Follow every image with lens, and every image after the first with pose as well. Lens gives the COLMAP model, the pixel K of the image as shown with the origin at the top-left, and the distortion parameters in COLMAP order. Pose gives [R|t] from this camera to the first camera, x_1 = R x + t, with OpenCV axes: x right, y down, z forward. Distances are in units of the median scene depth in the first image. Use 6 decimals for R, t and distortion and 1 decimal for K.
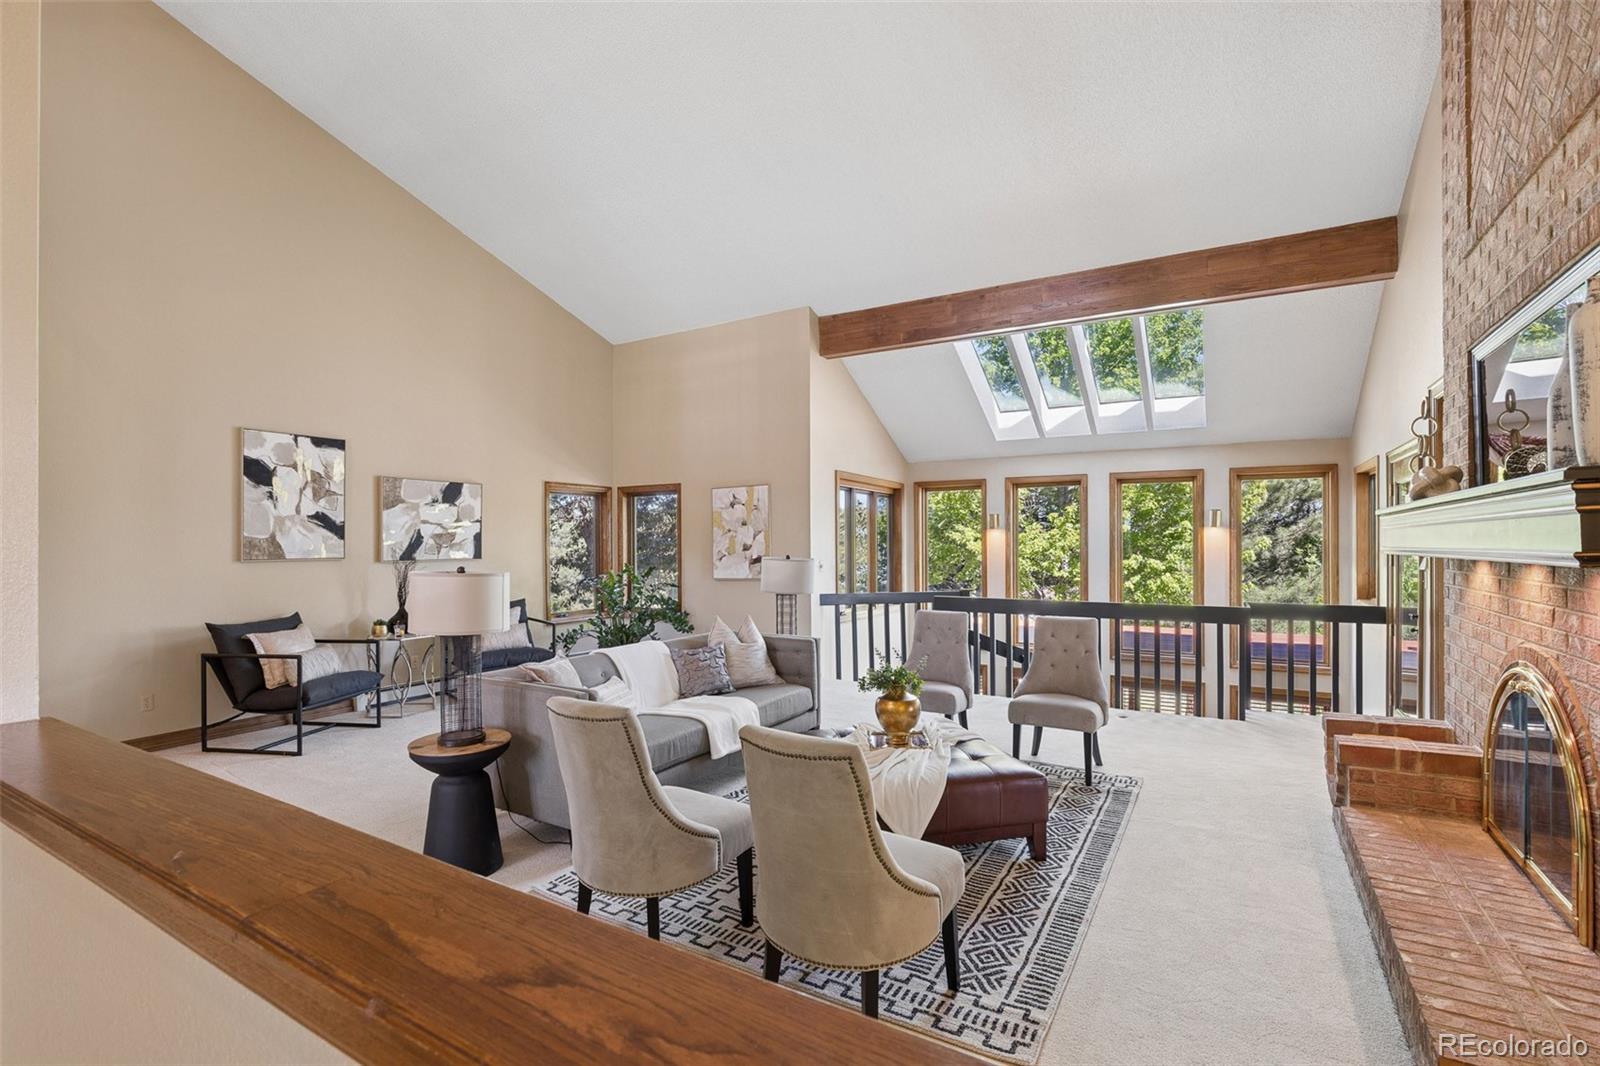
lens RADIAL K [[729.5, 0, 808.0], [0, 729.5, 543.1], [0, 0, 1]] dist [-0.018670, 0.004445]
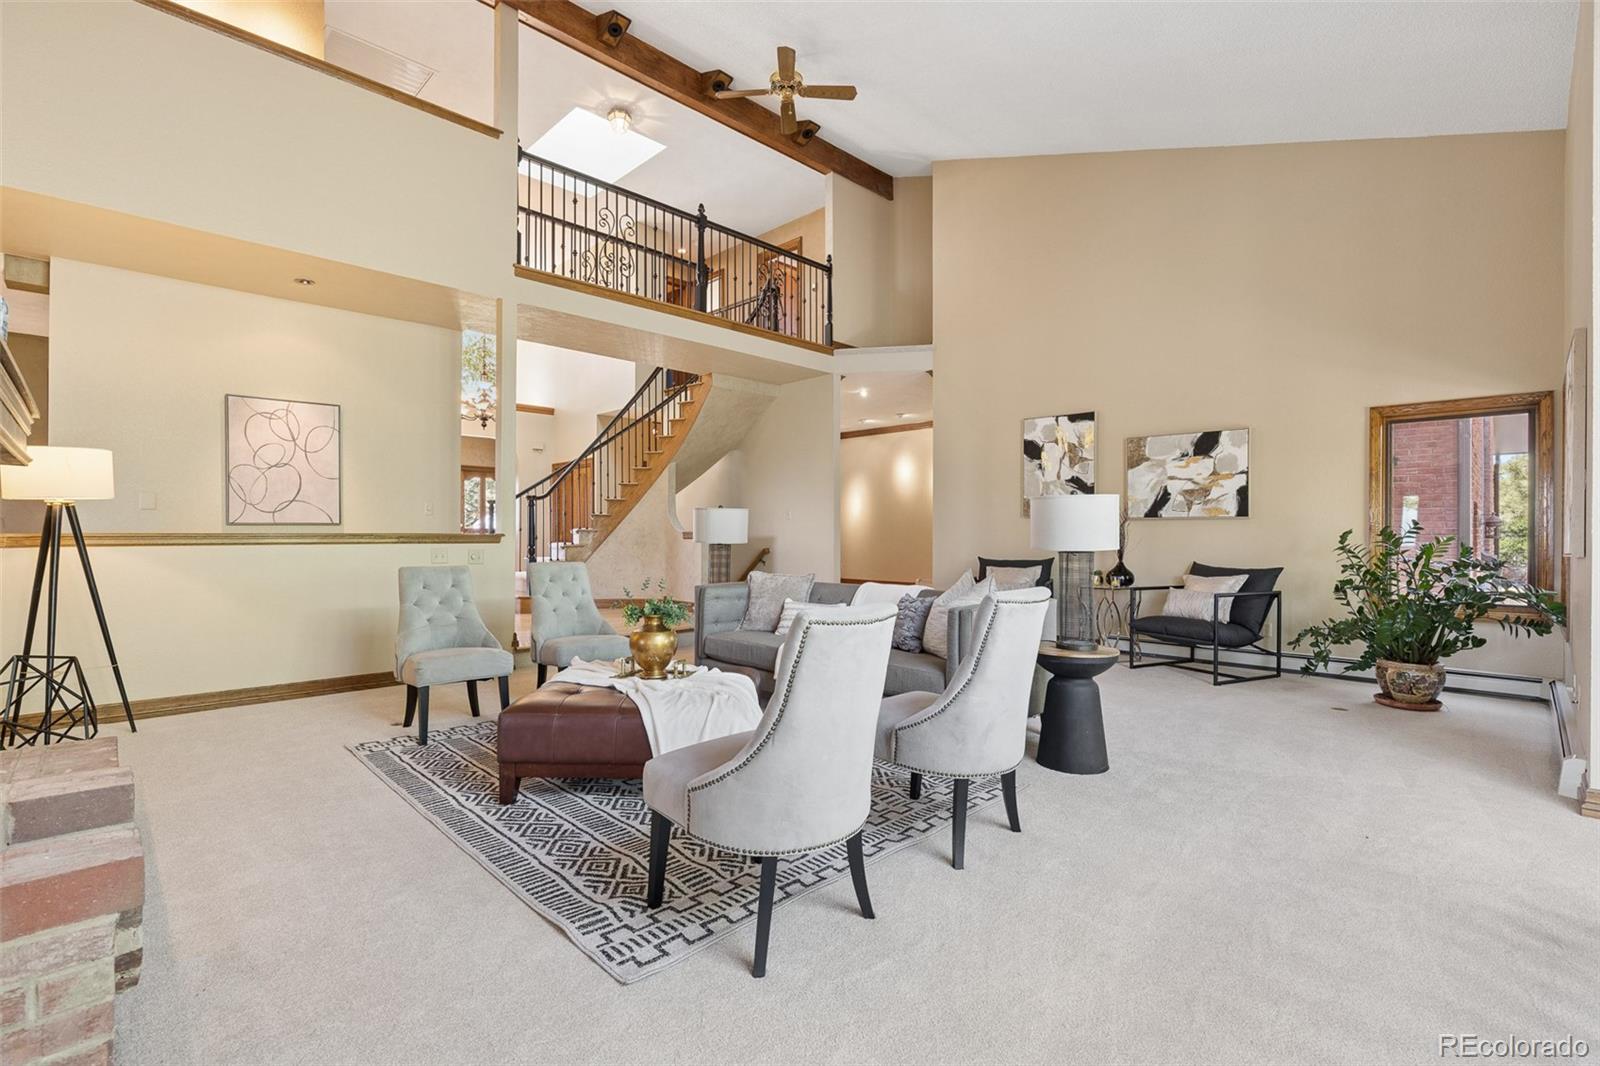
lens RADIAL K [[729.5, 0, 803.1], [0, 729.5, 537.5], [0, 0, 1]] dist [-0.018670, 0.004445]
pose [[-0.260359, 0.007974, -0.965479, 0.600969], [-0.005489, 0.999938, 0.009739, 0.048725], [0.965496, 0.007835, -0.260299, 0.869873]]
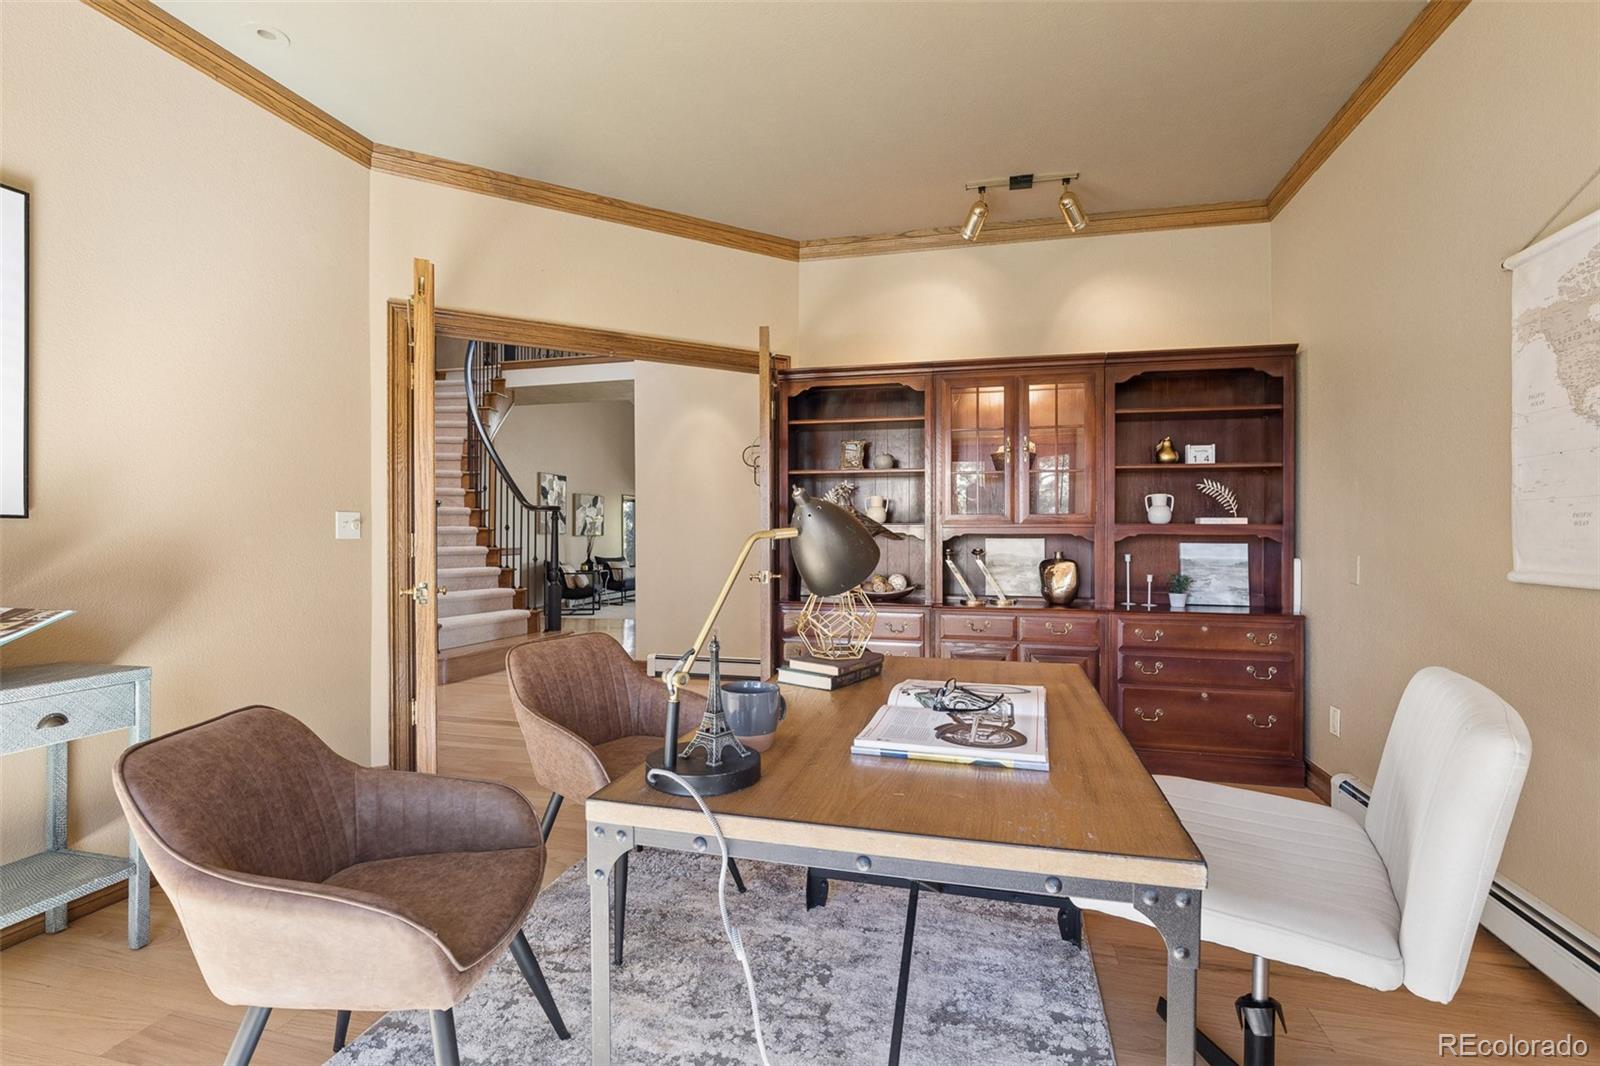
lens RADIAL K [[729.5, 0, 801.3], [0, 729.5, 532.6], [0, 0, 1]] dist [-0.018670, 0.004445]
pose [[0.963097, 0.006681, 0.269071, -0.559968], [-0.005541, 0.999972, -0.004995, 0.024387], [-0.269097, 0.003320, 0.963107, -1.192234]]
